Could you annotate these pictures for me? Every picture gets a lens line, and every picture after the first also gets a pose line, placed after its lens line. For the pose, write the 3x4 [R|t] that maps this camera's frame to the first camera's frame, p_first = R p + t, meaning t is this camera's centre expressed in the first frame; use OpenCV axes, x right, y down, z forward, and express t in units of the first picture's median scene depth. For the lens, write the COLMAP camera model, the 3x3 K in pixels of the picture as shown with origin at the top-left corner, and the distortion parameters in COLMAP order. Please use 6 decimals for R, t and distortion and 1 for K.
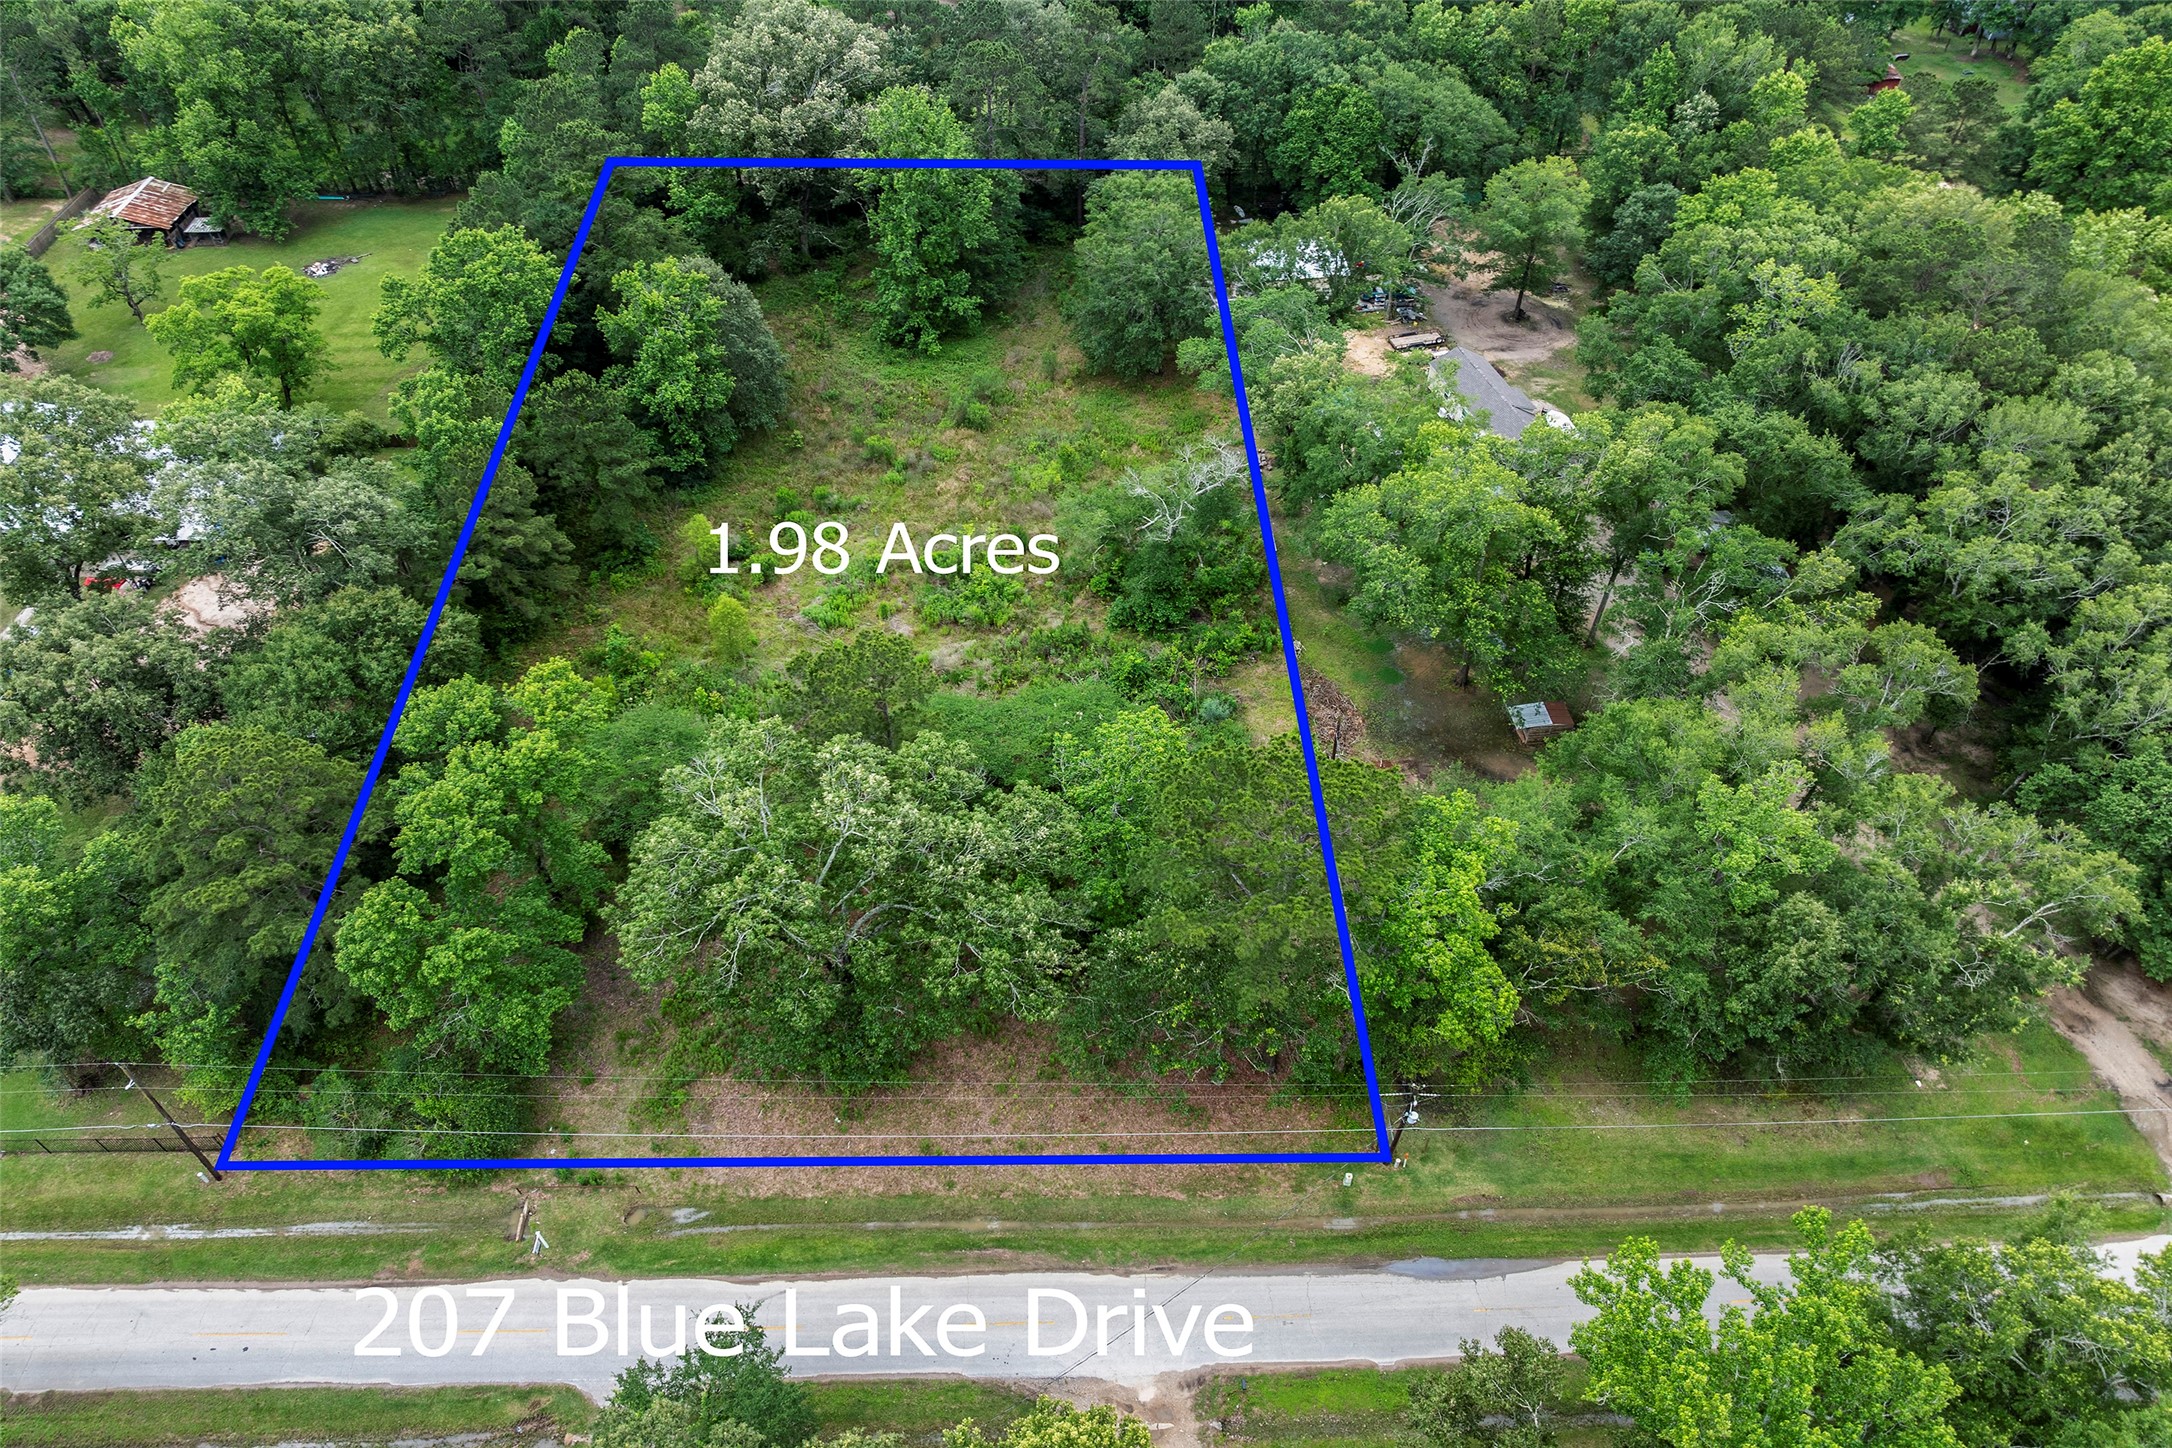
lens RADIAL K [[1405.5, 0, 1078.0], [0, 1405.5, 788.9], [0, 0, 1]] dist [-0.030730, -0.001865]
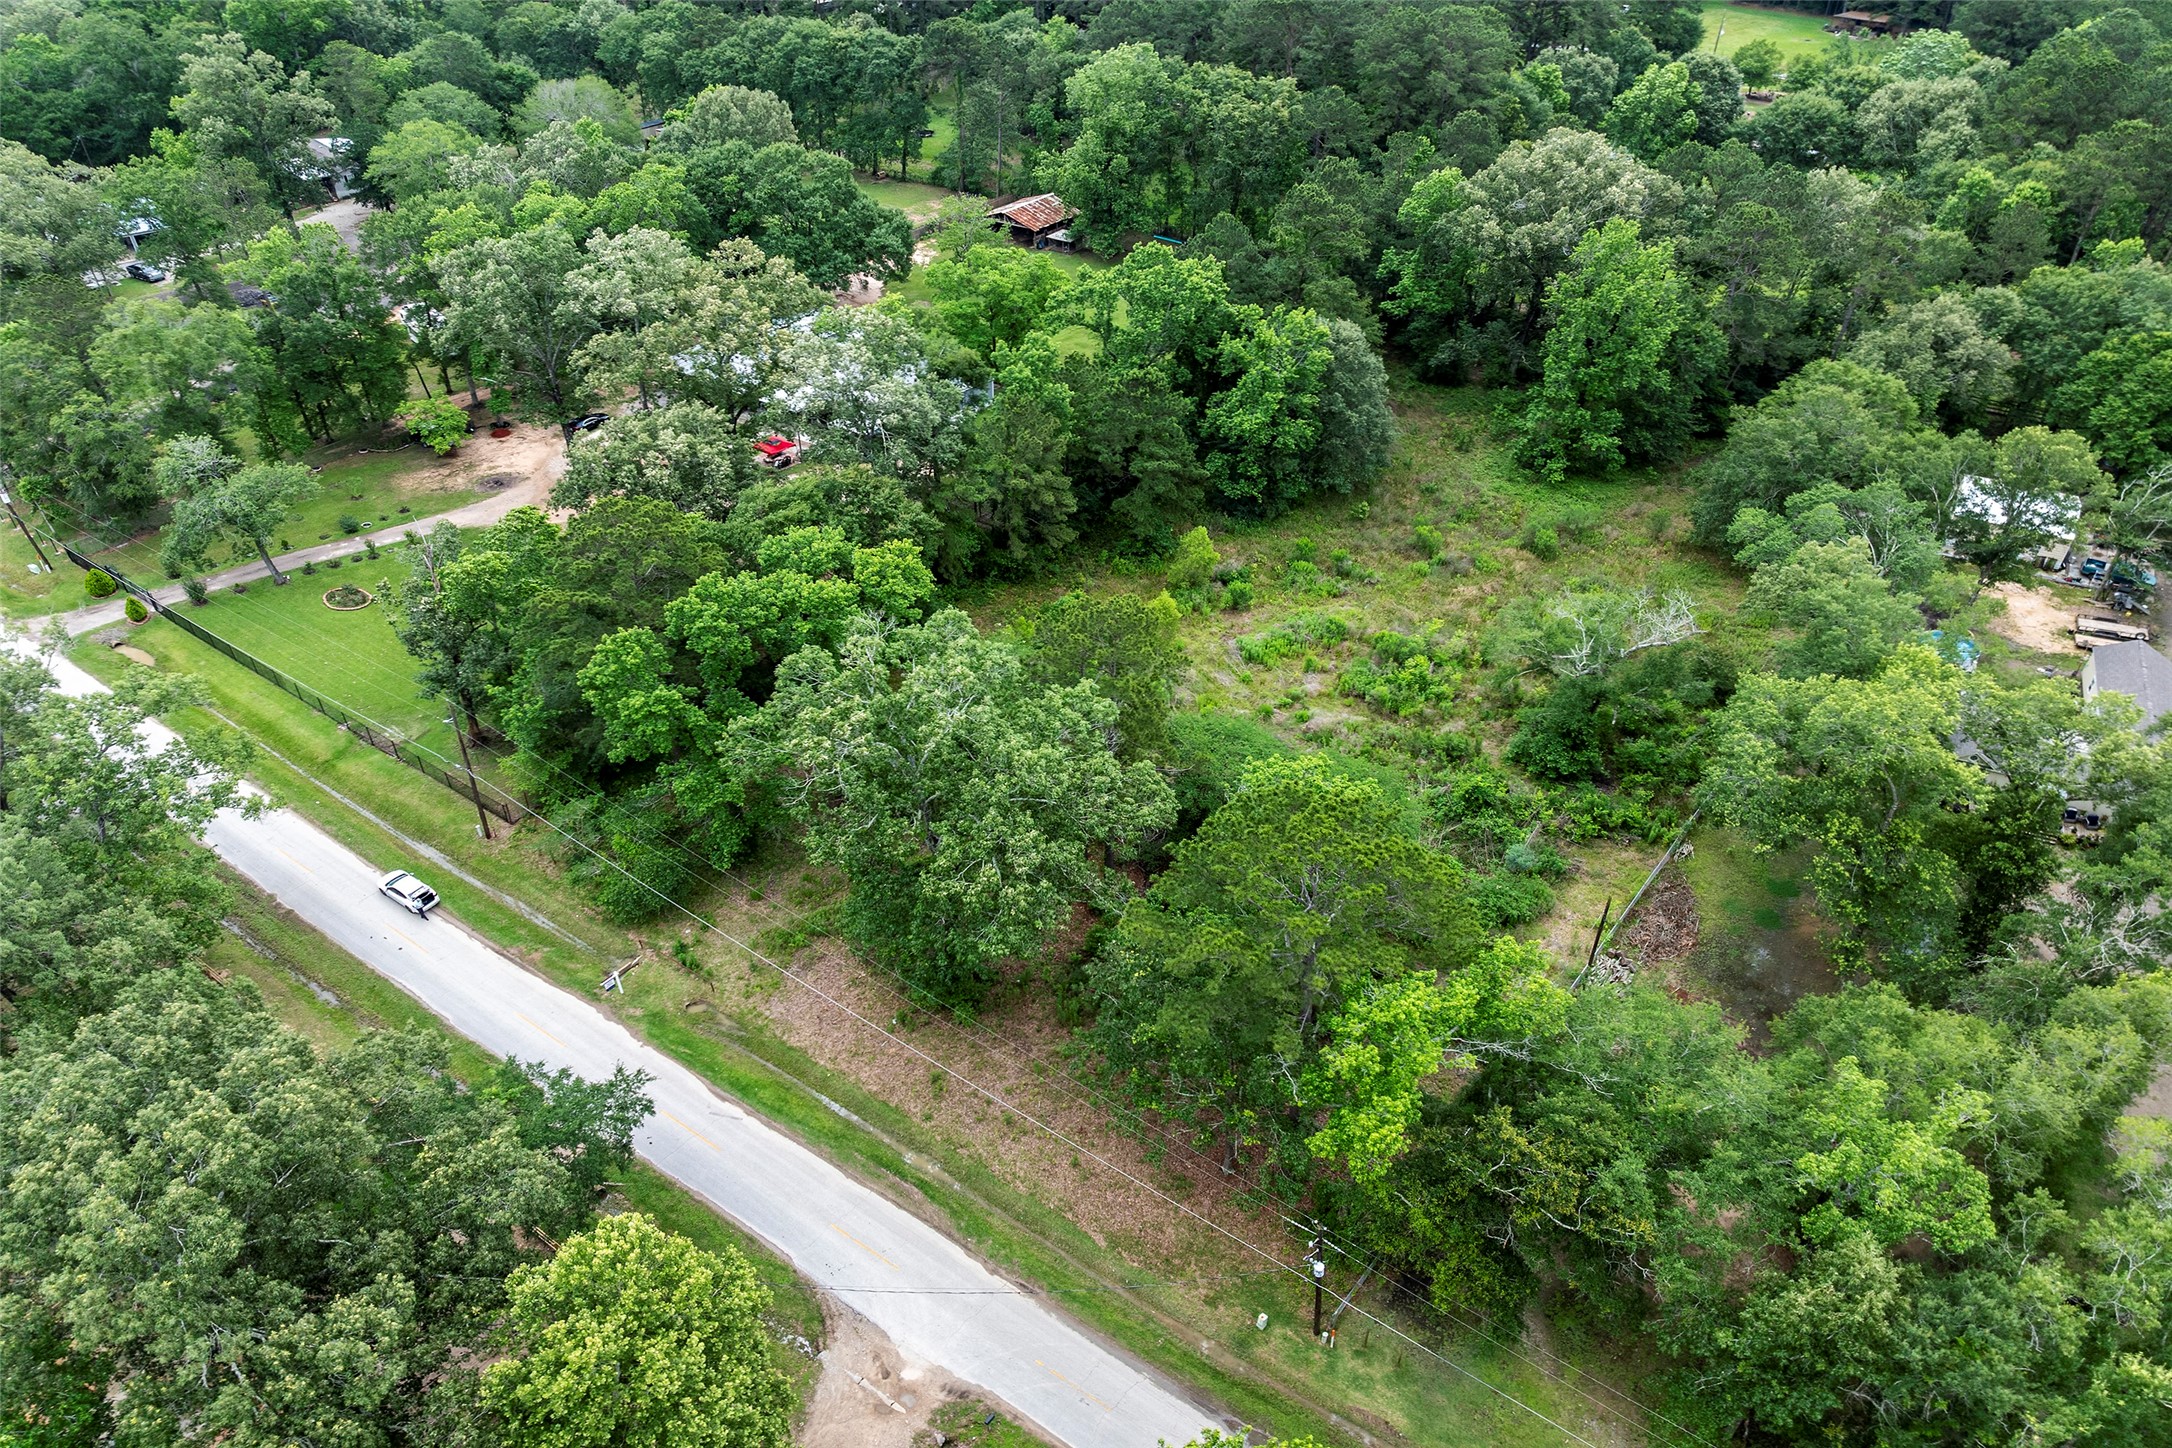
lens RADIAL K [[1405.5, 0, 1078.0], [0, 1405.5, 788.9], [0, 0, 1]] dist [-0.030730, -0.001865]
pose [[0.810635, 0.374894, -0.449807, 0.151737], [-0.416580, 0.909073, 0.006918, 0.009355], [0.411501, 0.181772, 0.893099, 0.052256]]
